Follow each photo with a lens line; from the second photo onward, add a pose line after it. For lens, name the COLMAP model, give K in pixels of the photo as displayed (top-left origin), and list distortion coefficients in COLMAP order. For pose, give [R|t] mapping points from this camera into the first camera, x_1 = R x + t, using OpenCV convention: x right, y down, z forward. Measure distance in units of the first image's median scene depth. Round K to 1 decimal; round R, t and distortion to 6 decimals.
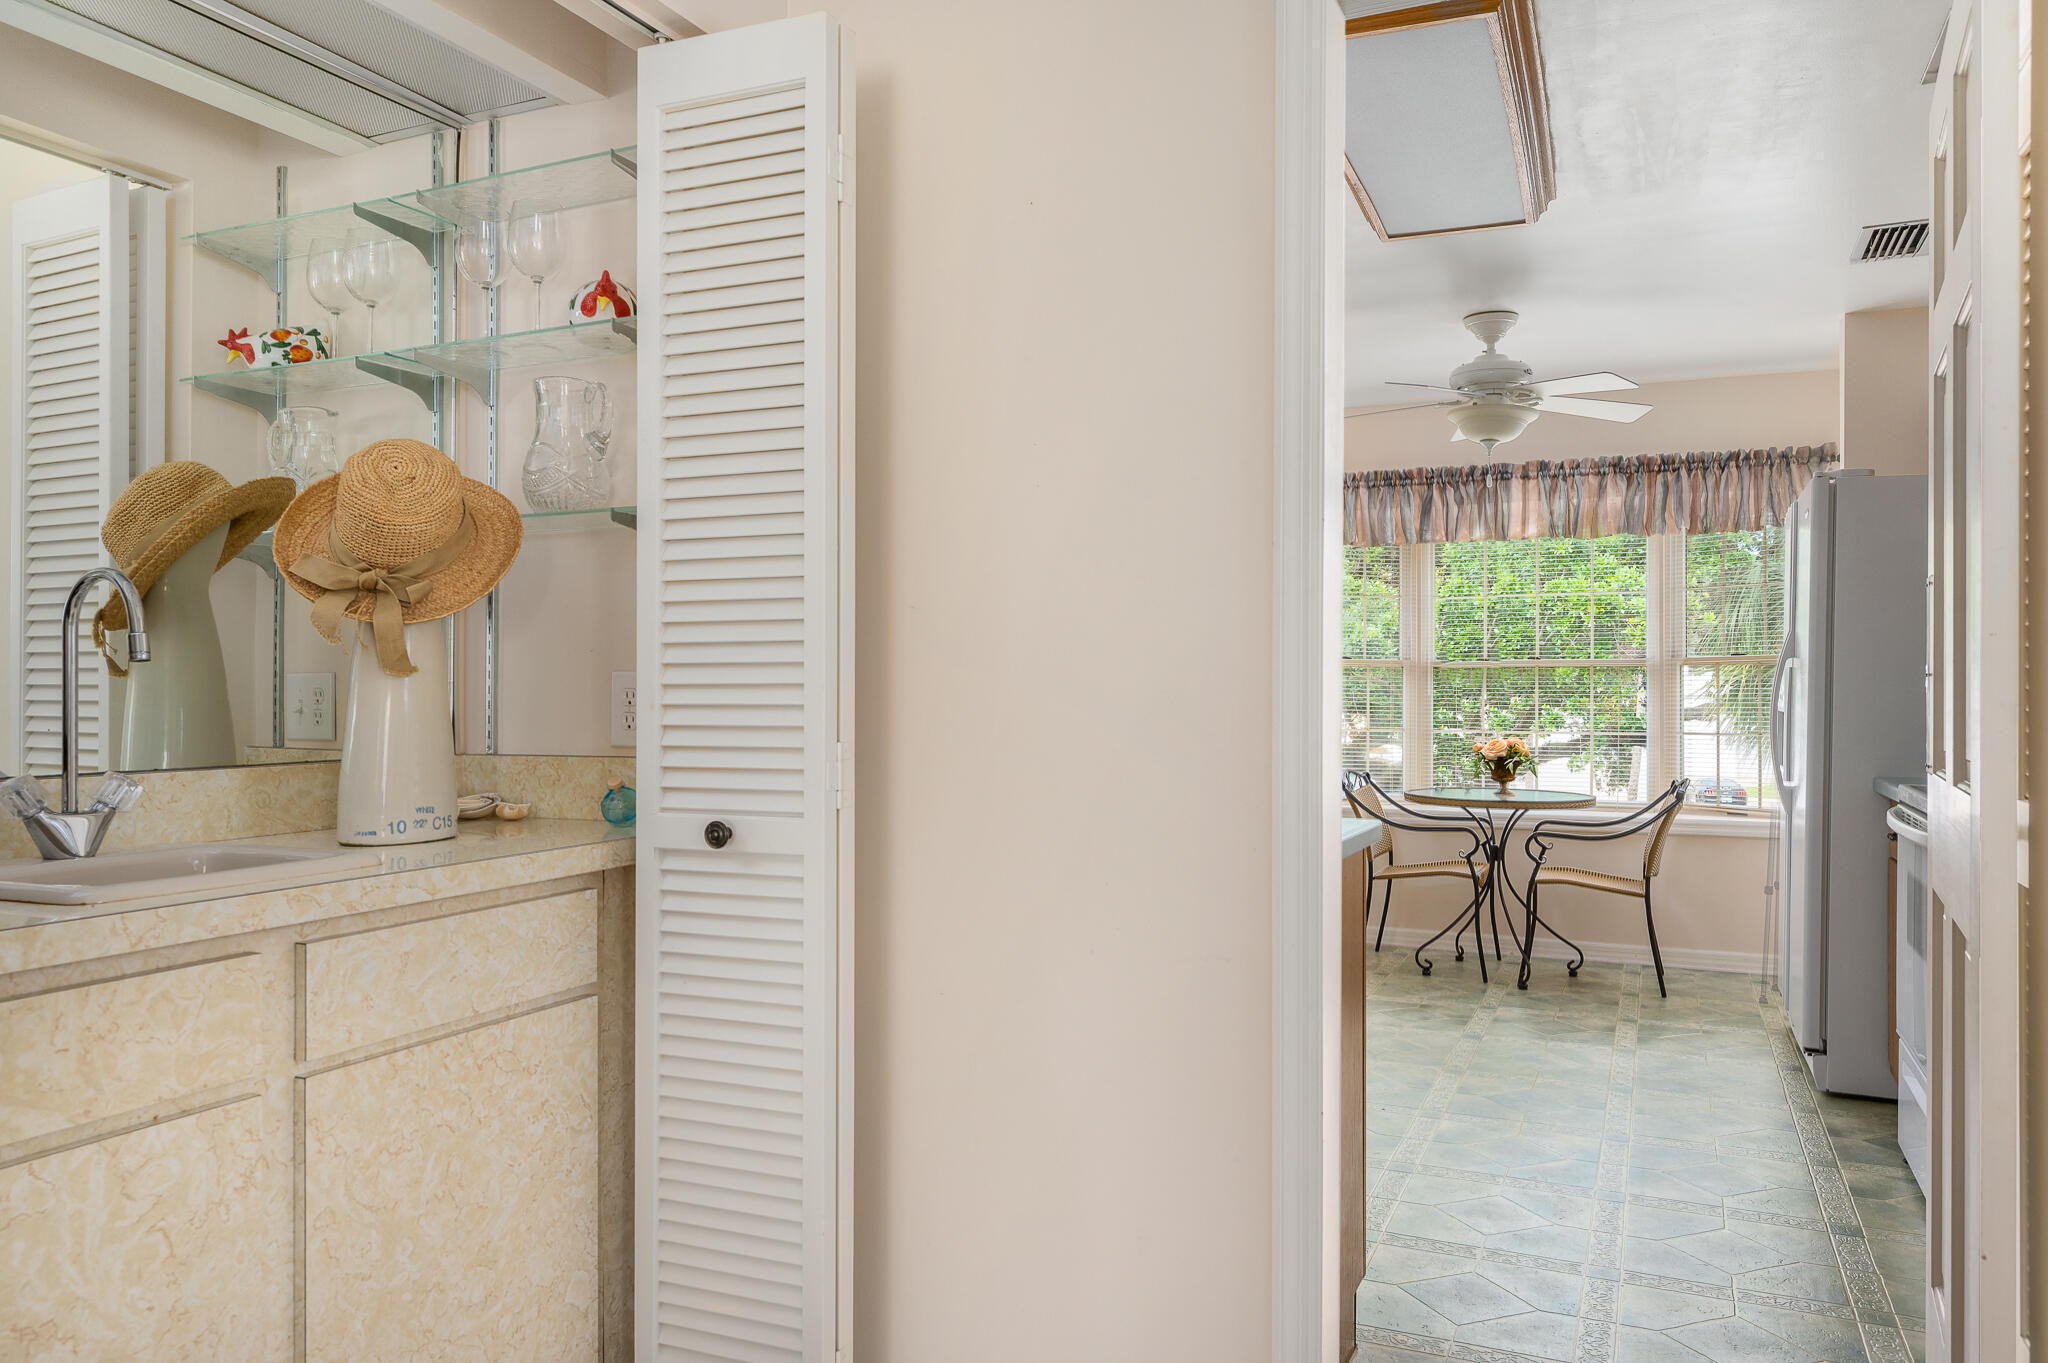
lens RADIAL K [[1329.3, 0, 1015.7], [0, 1329.3, 681.7], [0, 0, 1]] dist [0.000949, 0.002485]
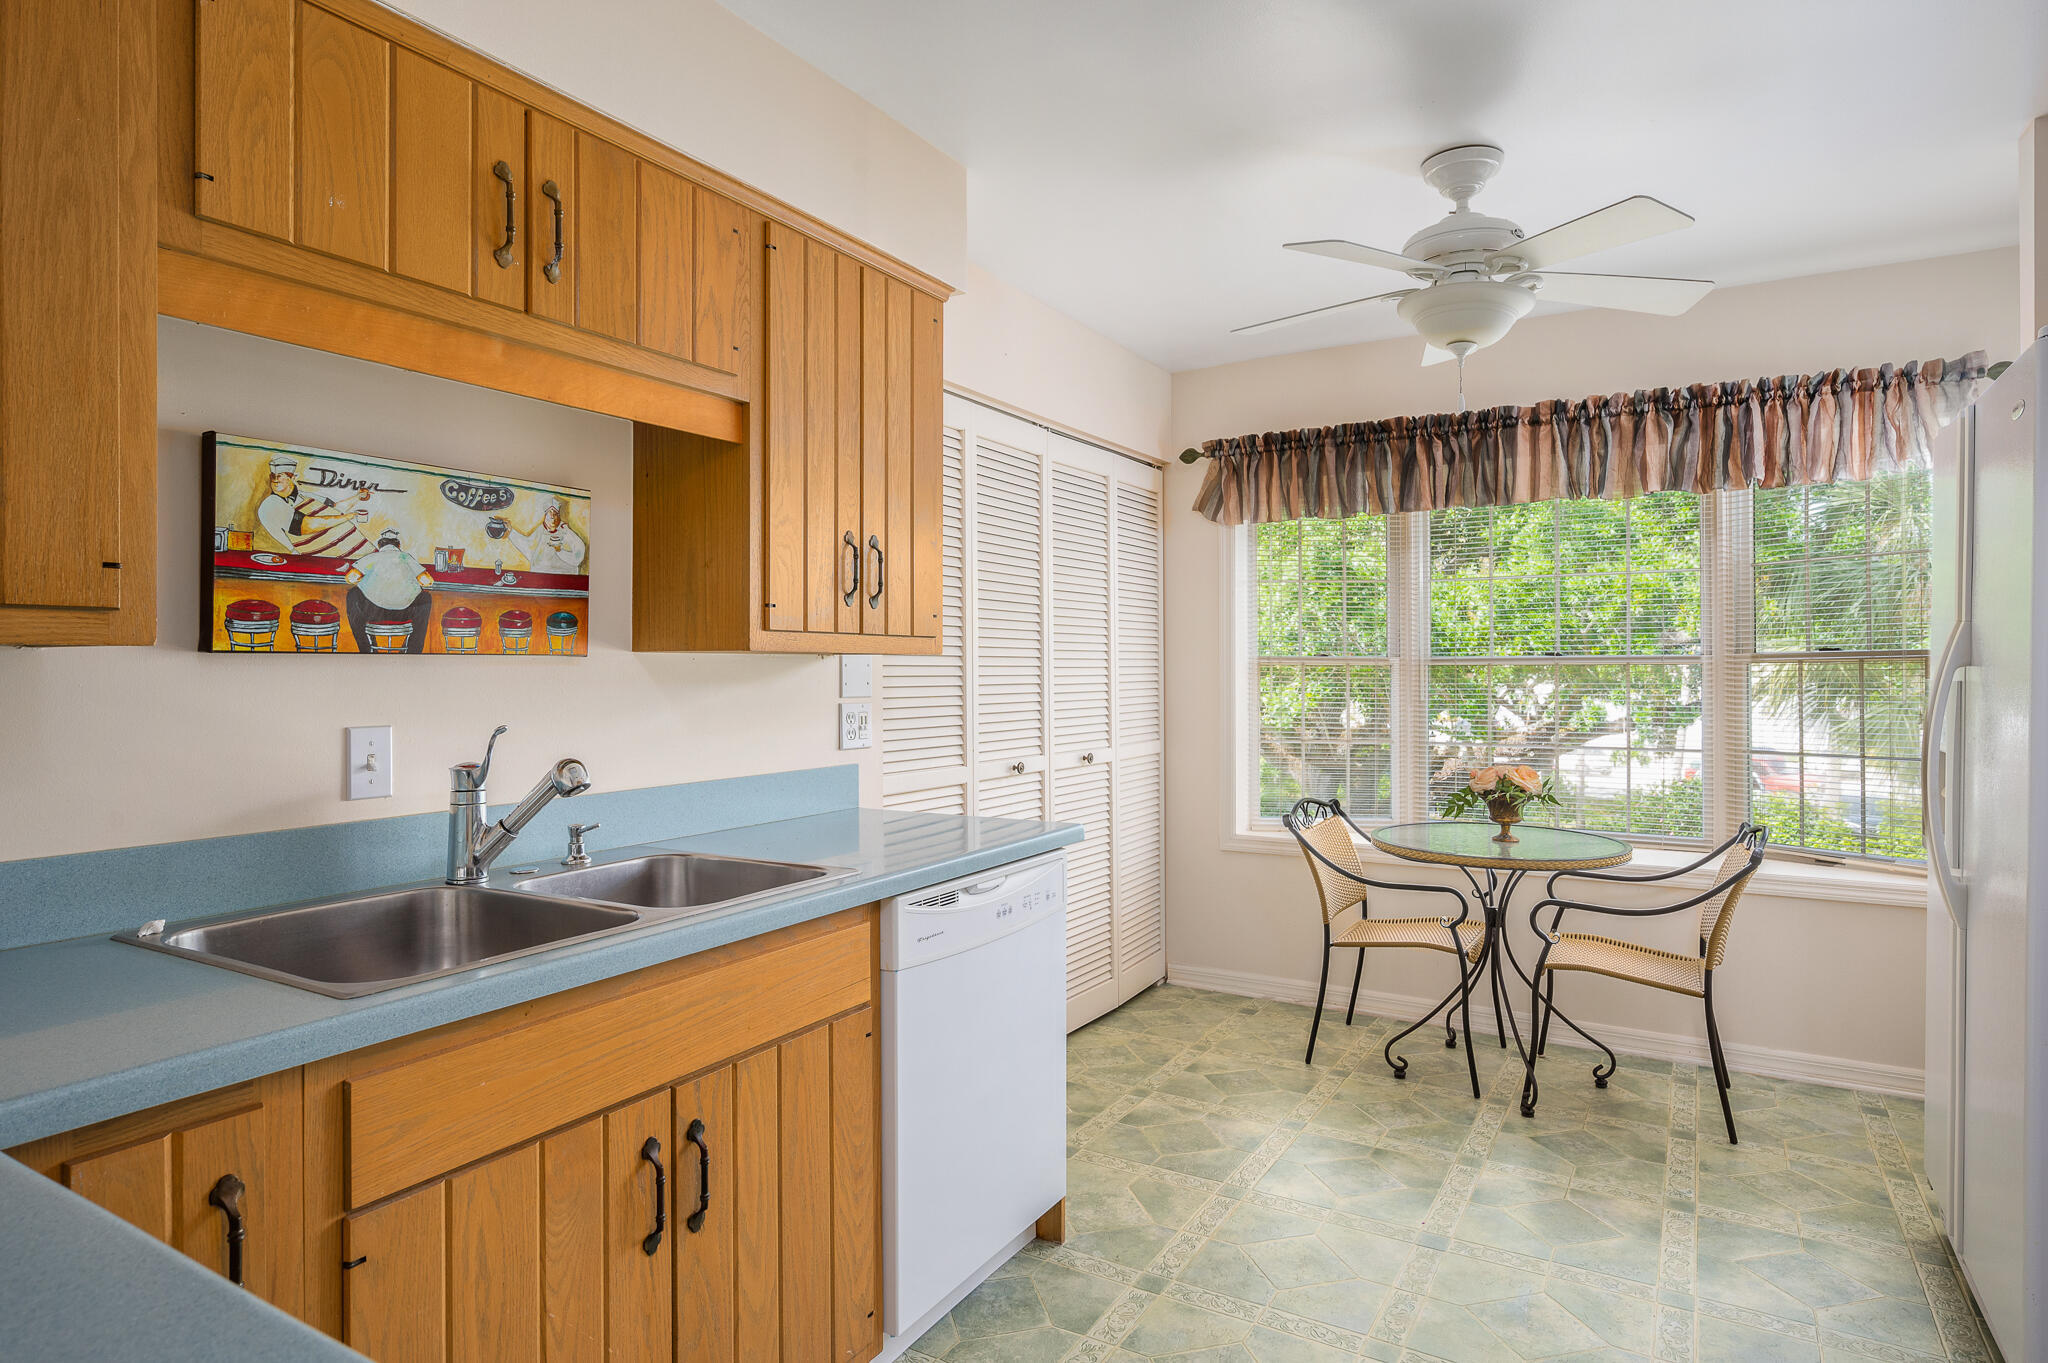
lens RADIAL K [[1135.7, 0, 1031.0], [0, 1135.7, 674.9], [0, 0, 1]] dist [0.019359, -0.002105]
pose [[0.996529, -0.008002, -0.082861, 0.155415], [0.008584, 0.999941, 0.006668, -0.015309], [0.082802, -0.007356, 0.996539, 0.336387]]
